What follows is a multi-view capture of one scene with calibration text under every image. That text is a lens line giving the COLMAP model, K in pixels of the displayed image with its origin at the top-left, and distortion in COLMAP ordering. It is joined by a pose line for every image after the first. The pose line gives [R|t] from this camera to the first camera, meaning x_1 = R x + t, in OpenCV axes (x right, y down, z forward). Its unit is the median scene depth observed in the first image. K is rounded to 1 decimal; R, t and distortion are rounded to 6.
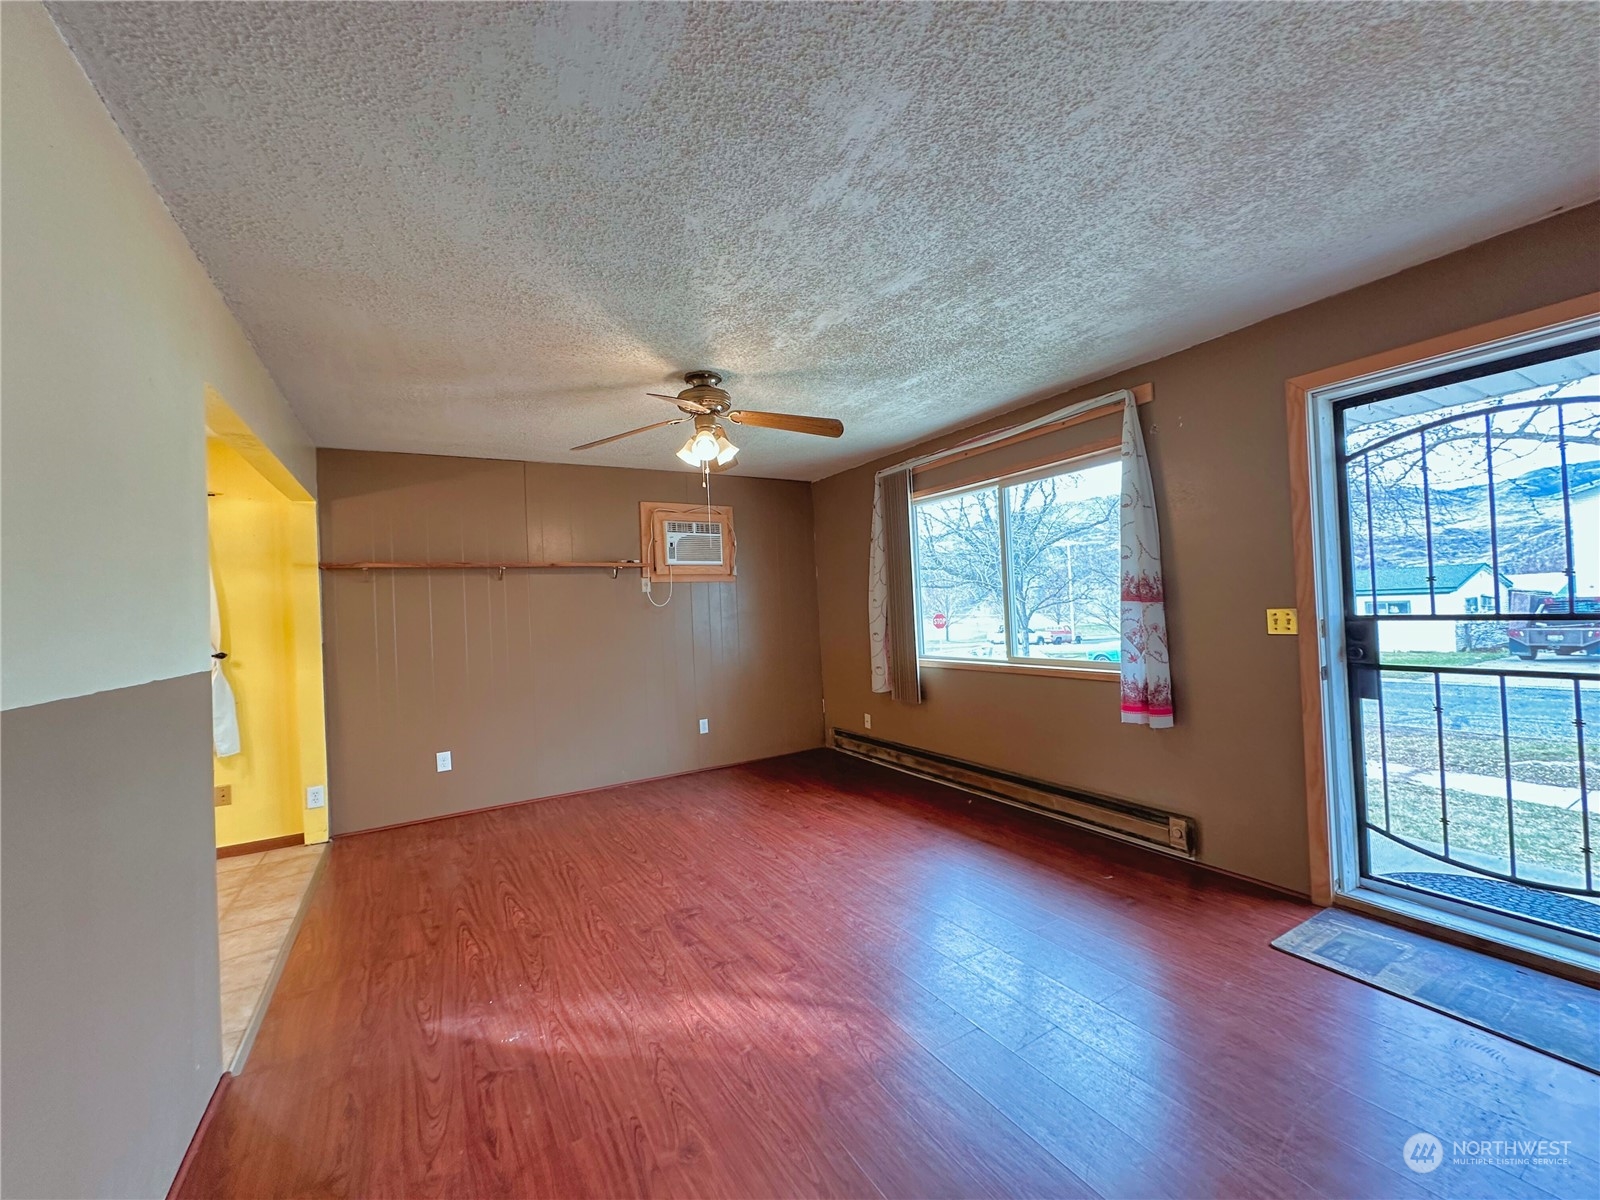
lens RADIAL K [[634.0, 0, 803.1], [0, 634.0, 599.6], [0, 0, 1]] dist [0.000396, 0.000297]
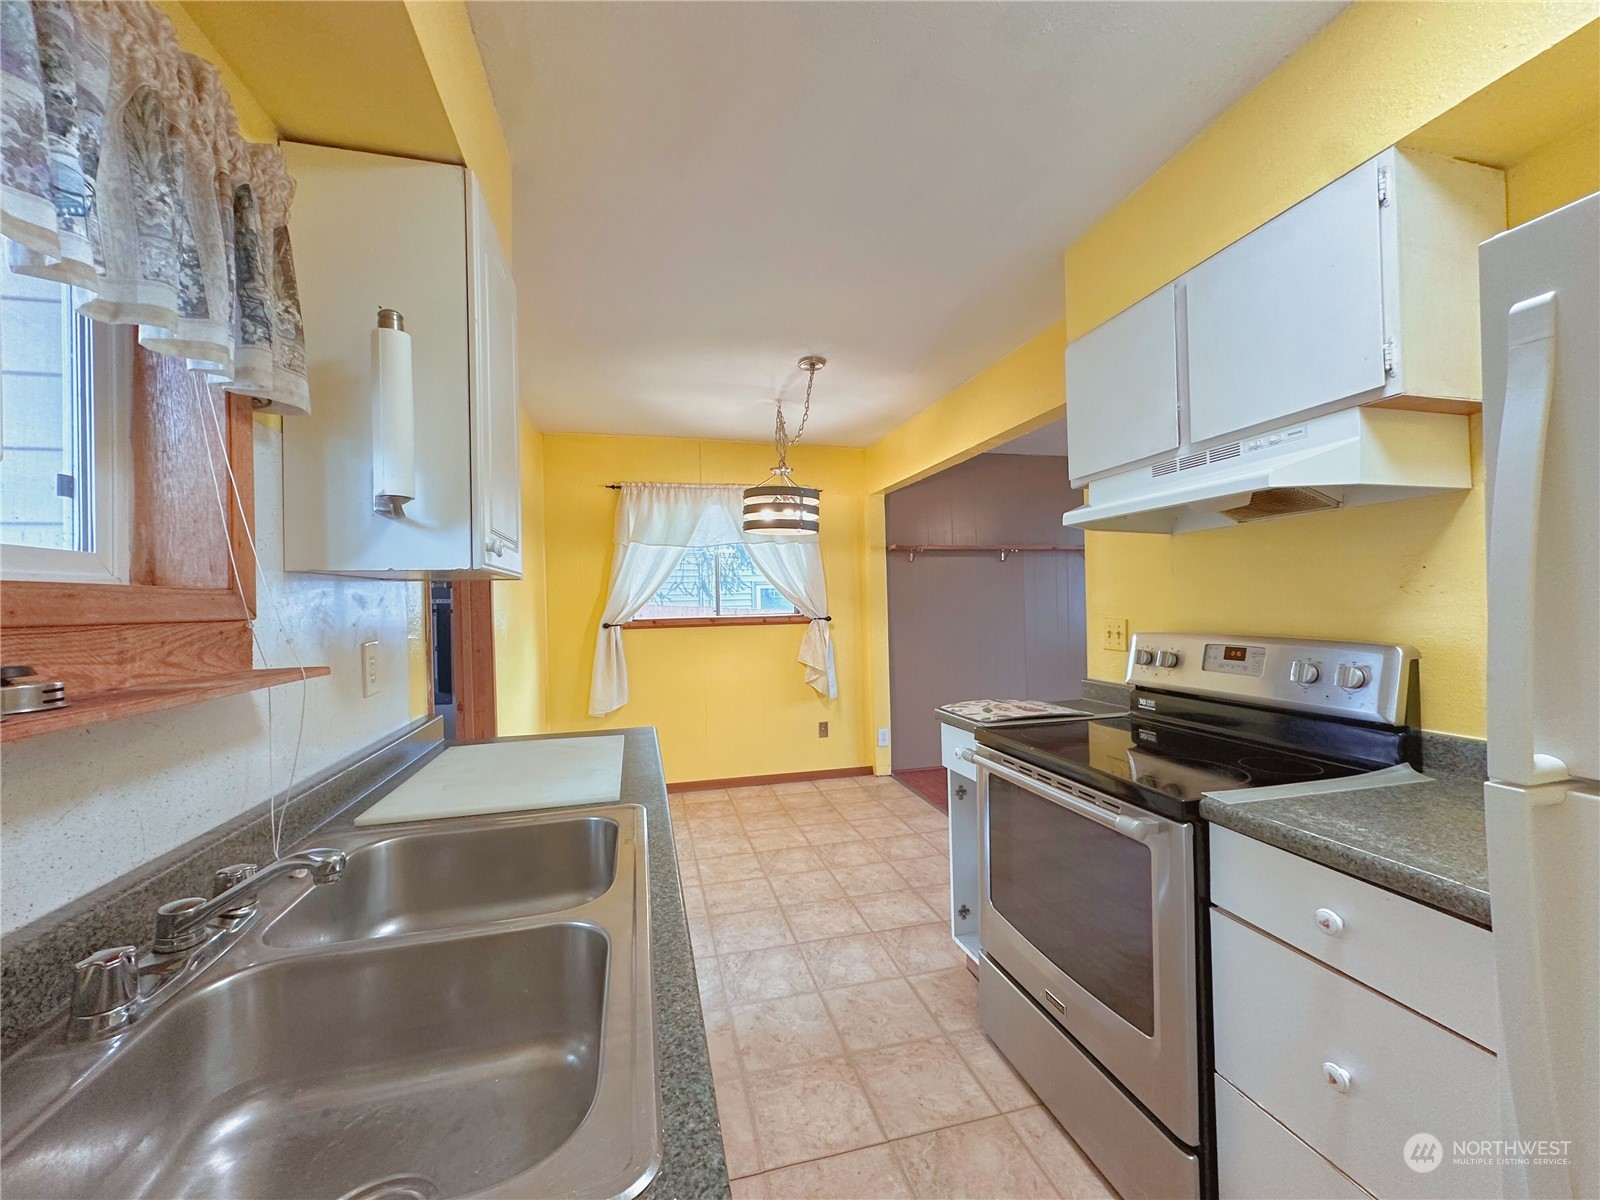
lens RADIAL K [[634.0, 0, 808.8], [0, 634.0, 602.0], [0, 0, 1]] dist [0.000396, 0.000297]
pose [[0.961779, 0.025797, -0.272610, -0.543908], [-0.021102, 0.999574, 0.020141, 0.027982], [0.273014, -0.013619, 0.961914, -0.192965]]
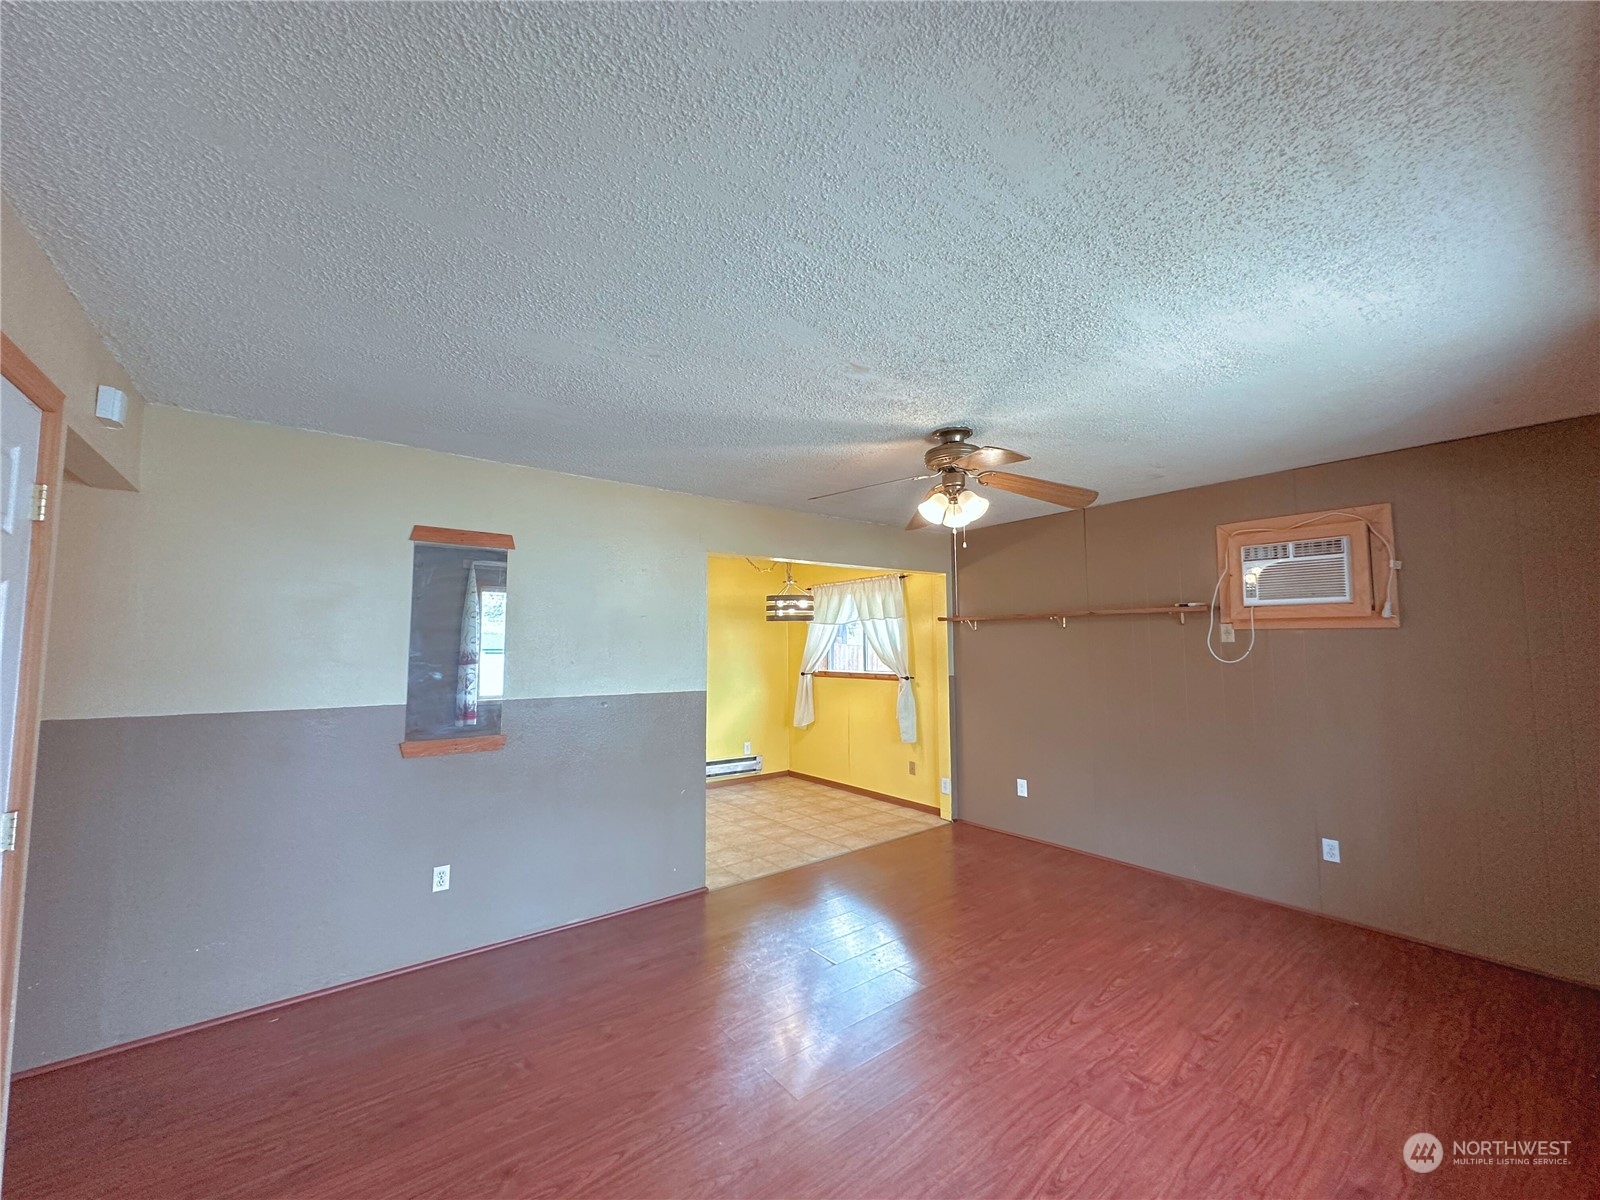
lens RADIAL K [[634.0, 0, 799.7], [0, 634.0, 603.2], [0, 0, 1]] dist [0.000396, 0.000297]
pose [[0.119594, -0.022727, -0.992563, 0.545682], [0.013214, 0.999686, -0.021298, -0.059850], [0.992735, -0.010568, 0.119857, 0.486063]]
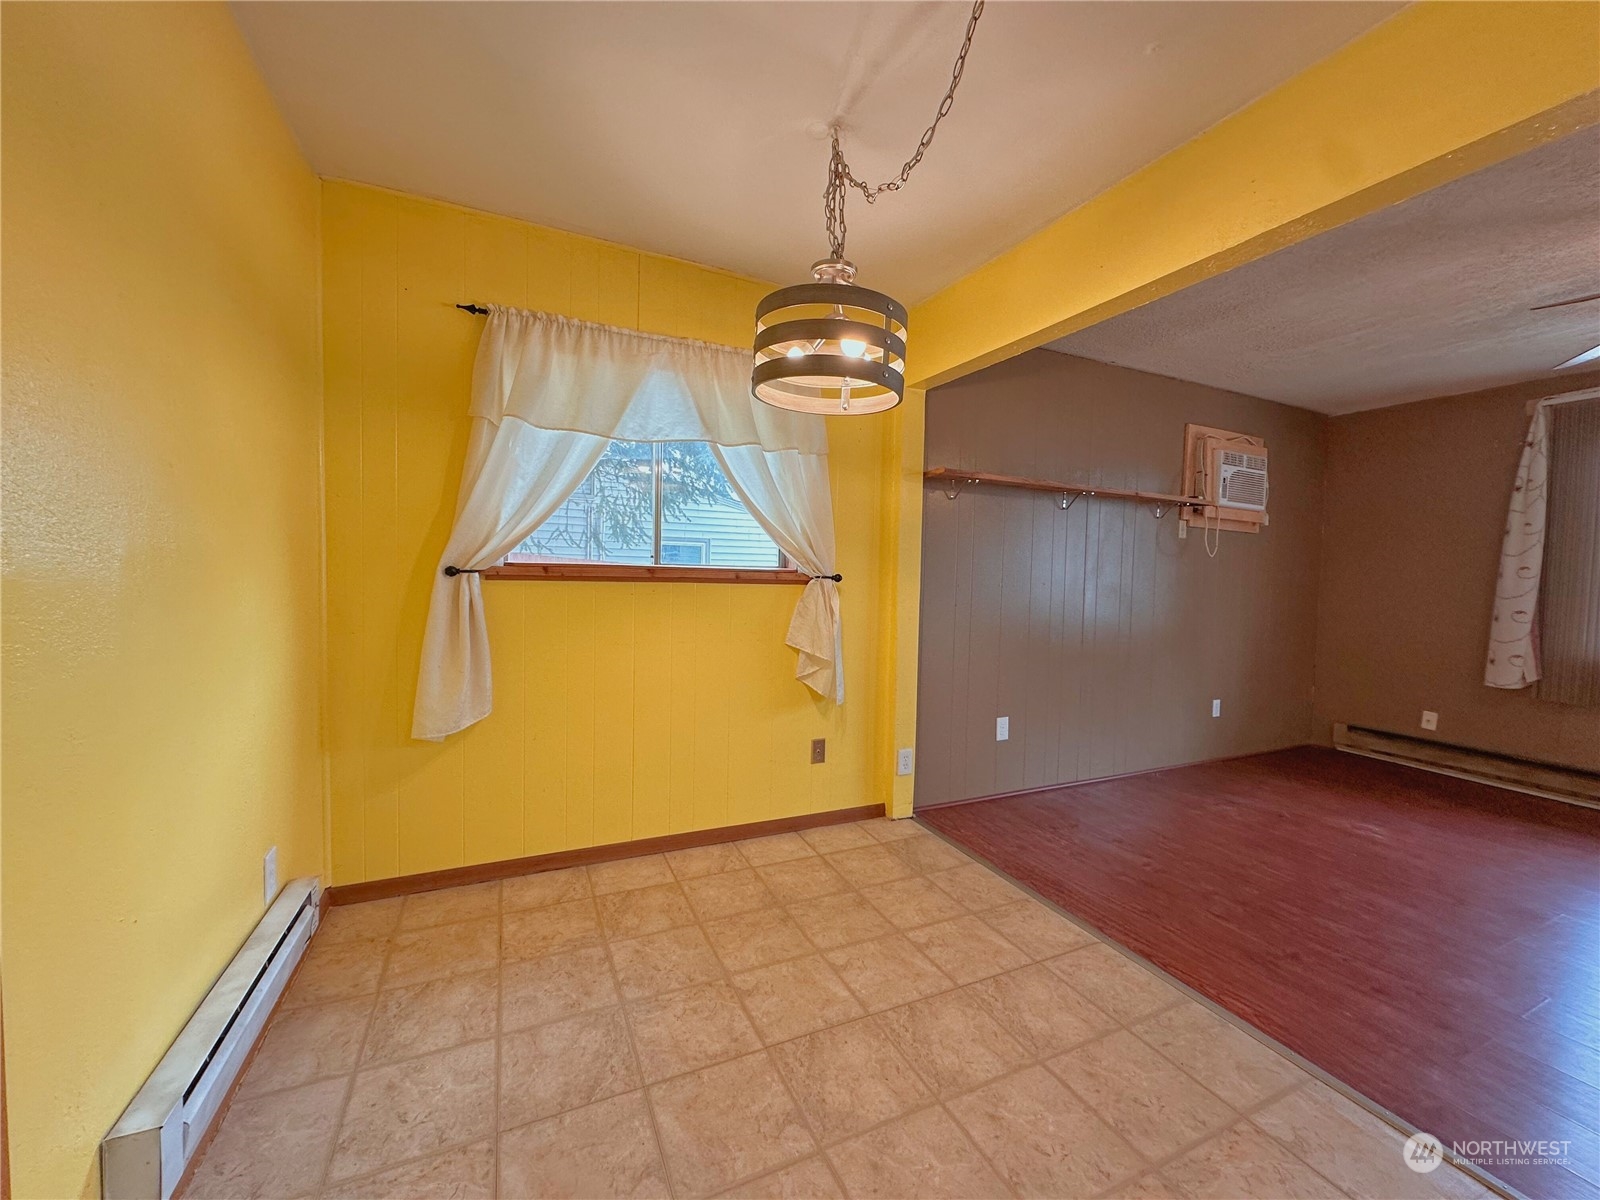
lens RADIAL K [[634.0, 0, 806.8], [0, 634.0, 600.4], [0, 0, 1]] dist [0.000396, 0.000297]
pose [[0.993020, 0.076646, -0.089652, -0.782059], [-0.071488, 0.995671, 0.059397, 0.064512], [0.093817, -0.052574, 0.994200, 0.186755]]
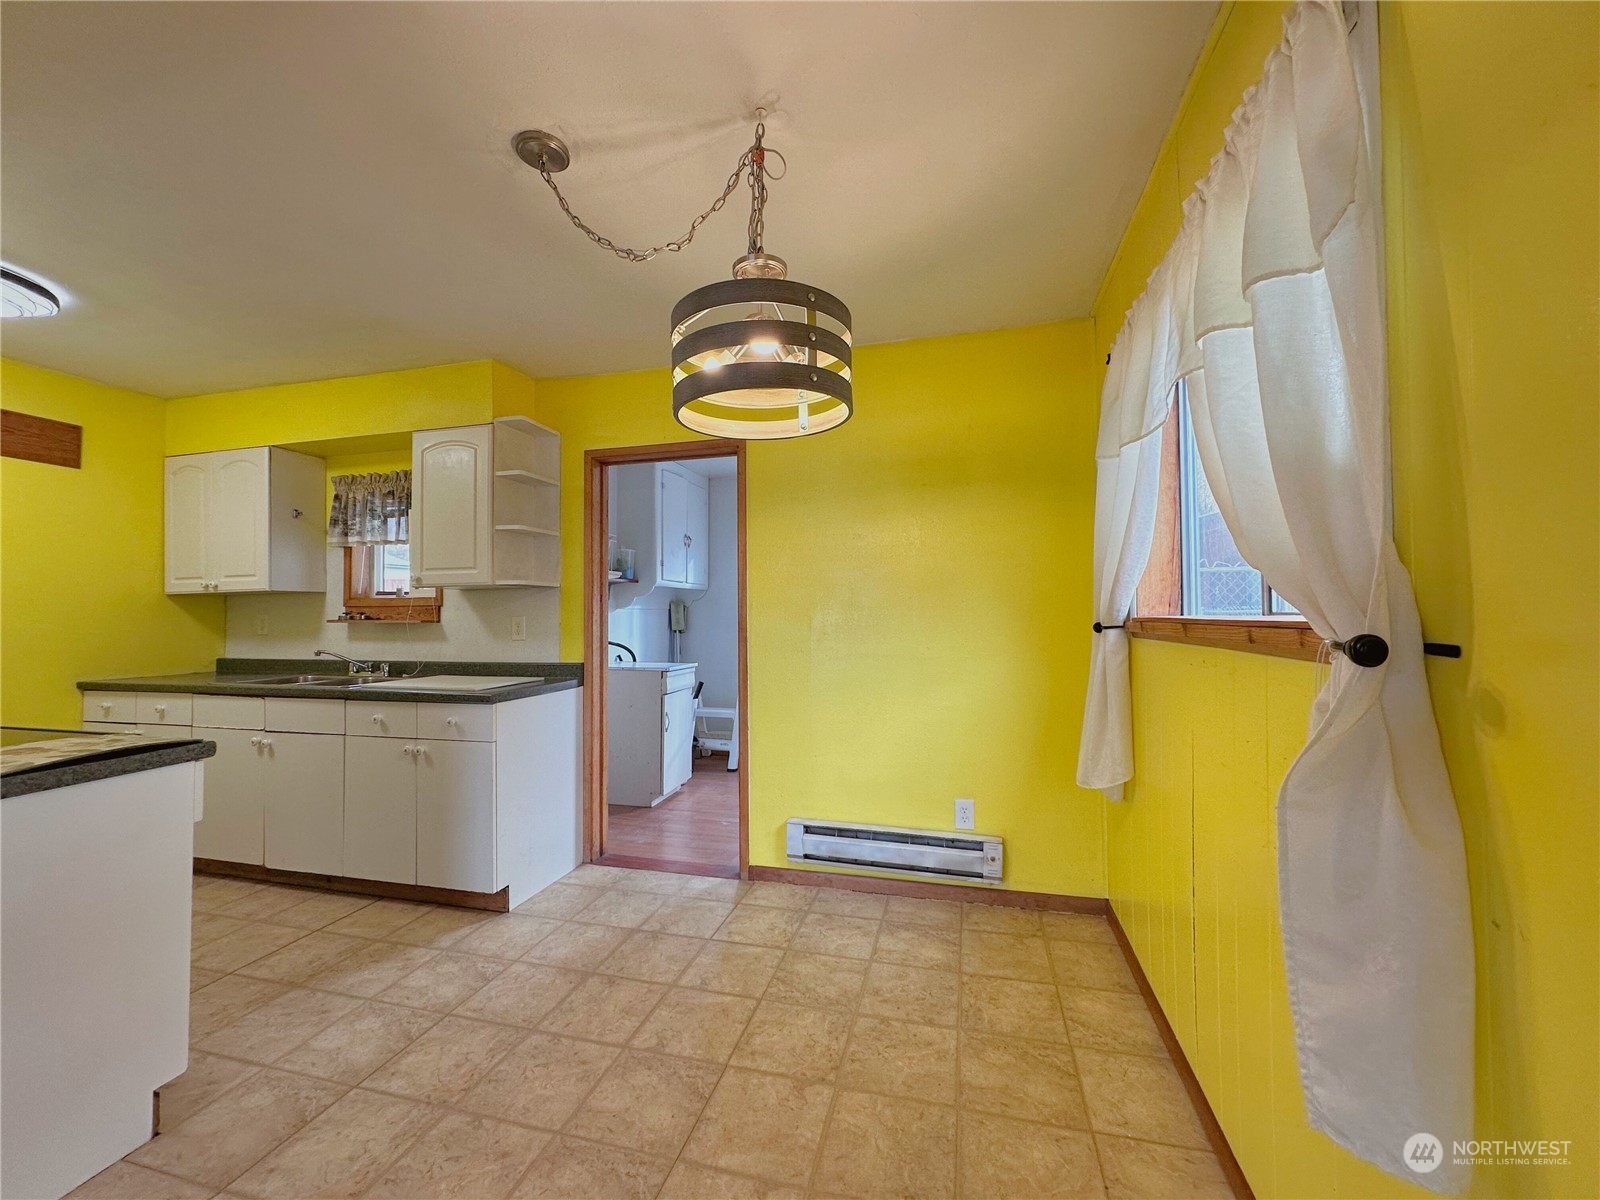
lens RADIAL K [[634.0, 0, 800.2], [0, 634.0, 599.9], [0, 0, 1]] dist [0.000396, 0.000297]
pose [[-0.713540, 0.036236, -0.699677, -0.572520], [0.048544, 0.998819, 0.002223, 0.056019], [0.698931, -0.032379, -0.714456, 0.901920]]
